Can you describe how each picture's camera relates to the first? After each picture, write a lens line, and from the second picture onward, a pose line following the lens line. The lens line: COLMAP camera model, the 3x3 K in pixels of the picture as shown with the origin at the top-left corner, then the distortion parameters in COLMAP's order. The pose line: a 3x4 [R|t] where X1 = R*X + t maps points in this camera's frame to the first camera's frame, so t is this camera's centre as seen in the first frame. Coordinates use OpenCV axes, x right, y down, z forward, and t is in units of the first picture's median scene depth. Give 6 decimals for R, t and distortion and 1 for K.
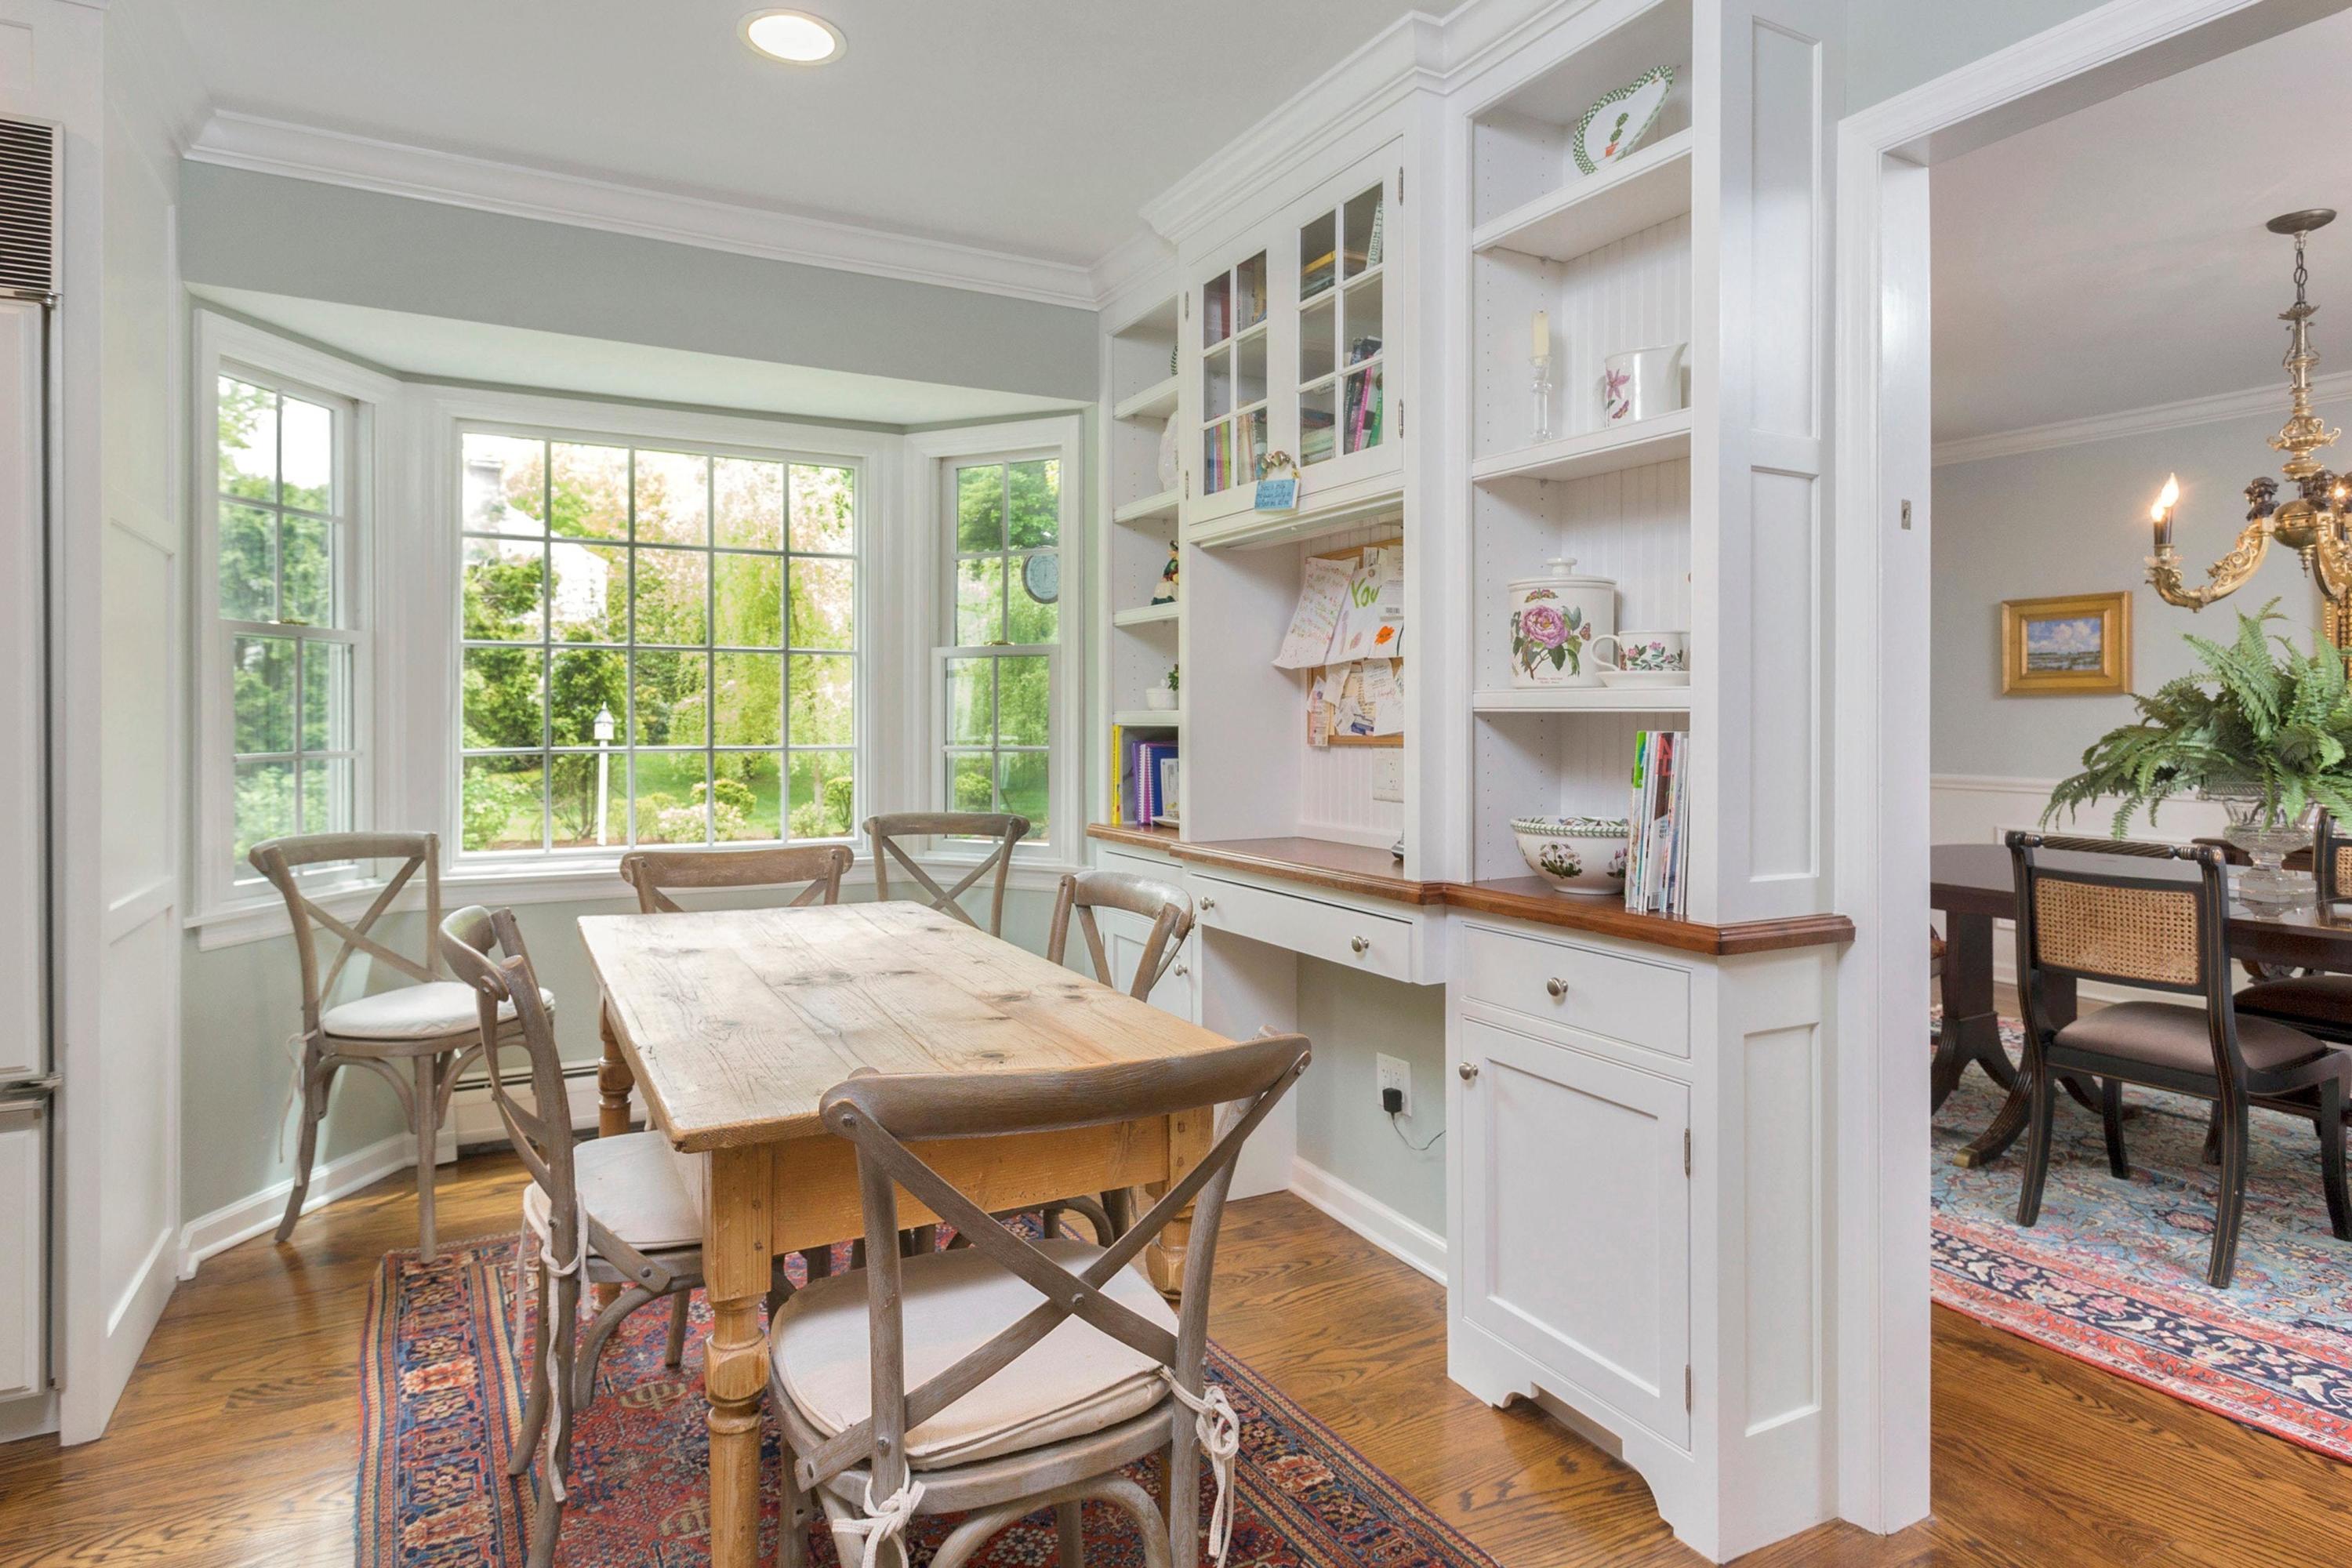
lens RADIAL K [[1305.8, 0, 1183.3], [0, 1305.8, 721.1], [0, 0, 1]] dist [-0.001903, 0.000018]
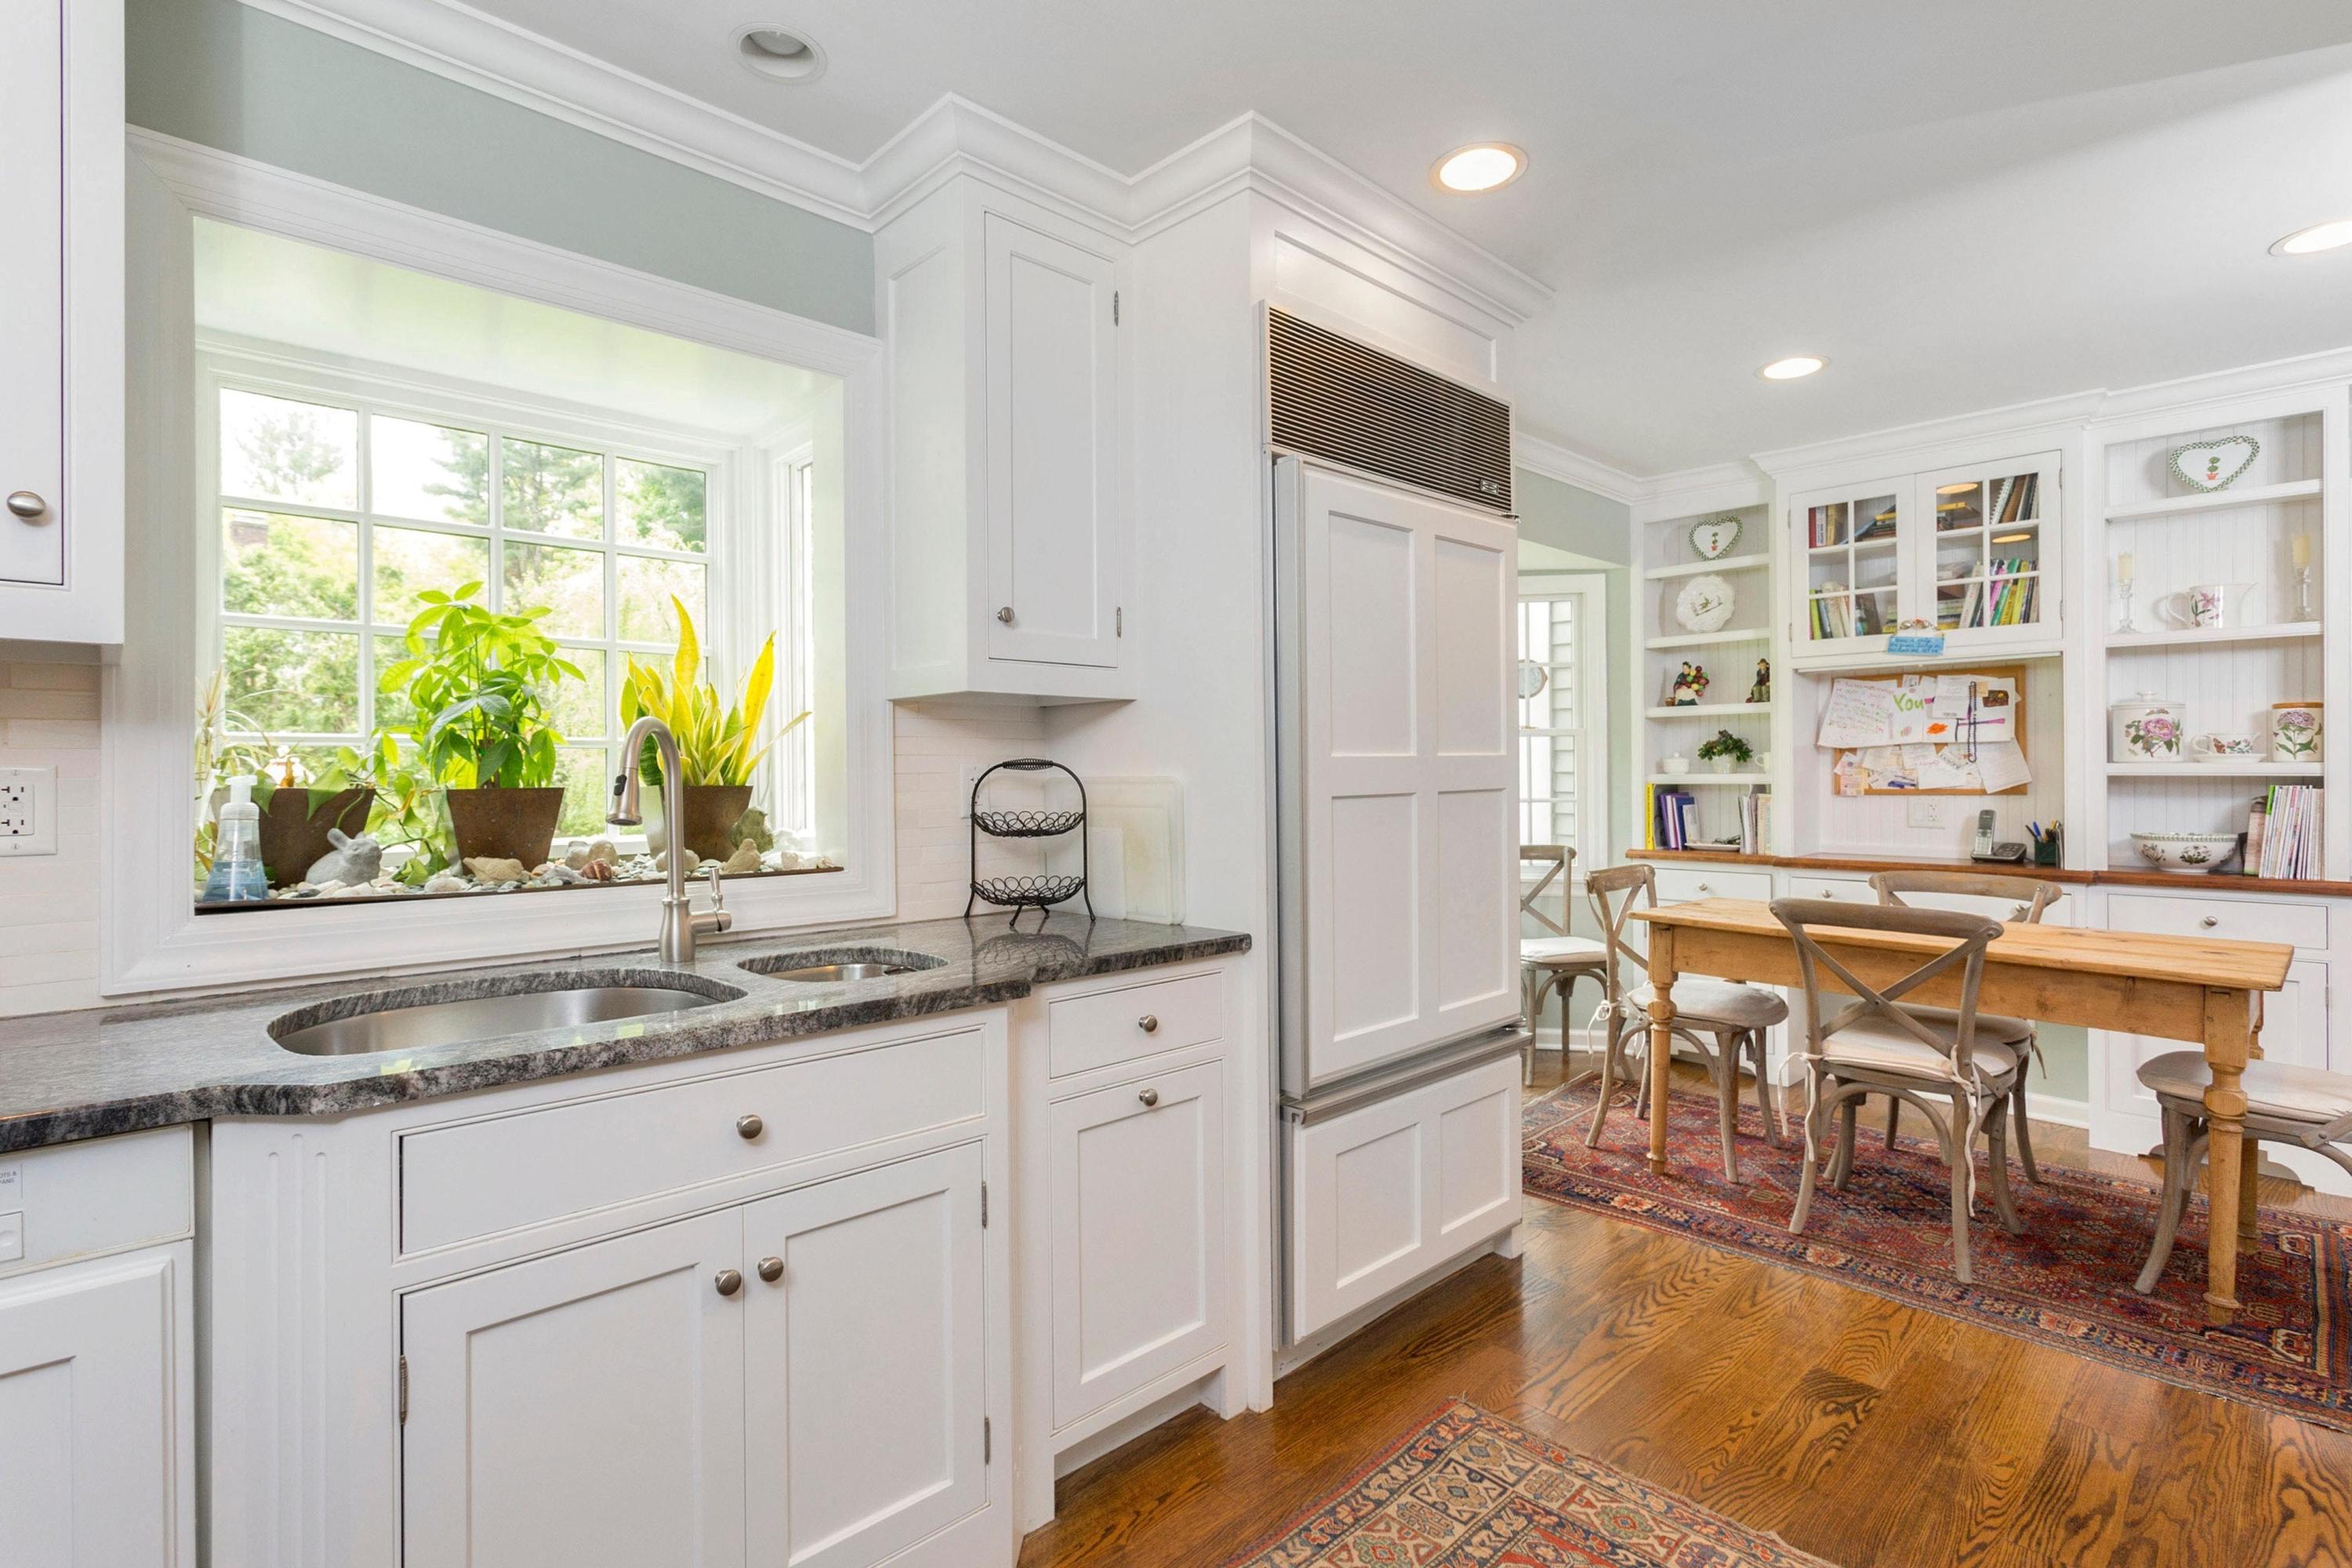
lens RADIAL K [[1132.8, 0, 1175.5], [0, 1132.8, 775.8], [0, 0, 1]] dist [0.001538, -0.000218]
pose [[0.966312, -0.010220, 0.257170, -1.320353], [0.009544, 0.999947, 0.003877, -0.023020], [-0.257196, -0.001292, 0.966358, -0.166838]]
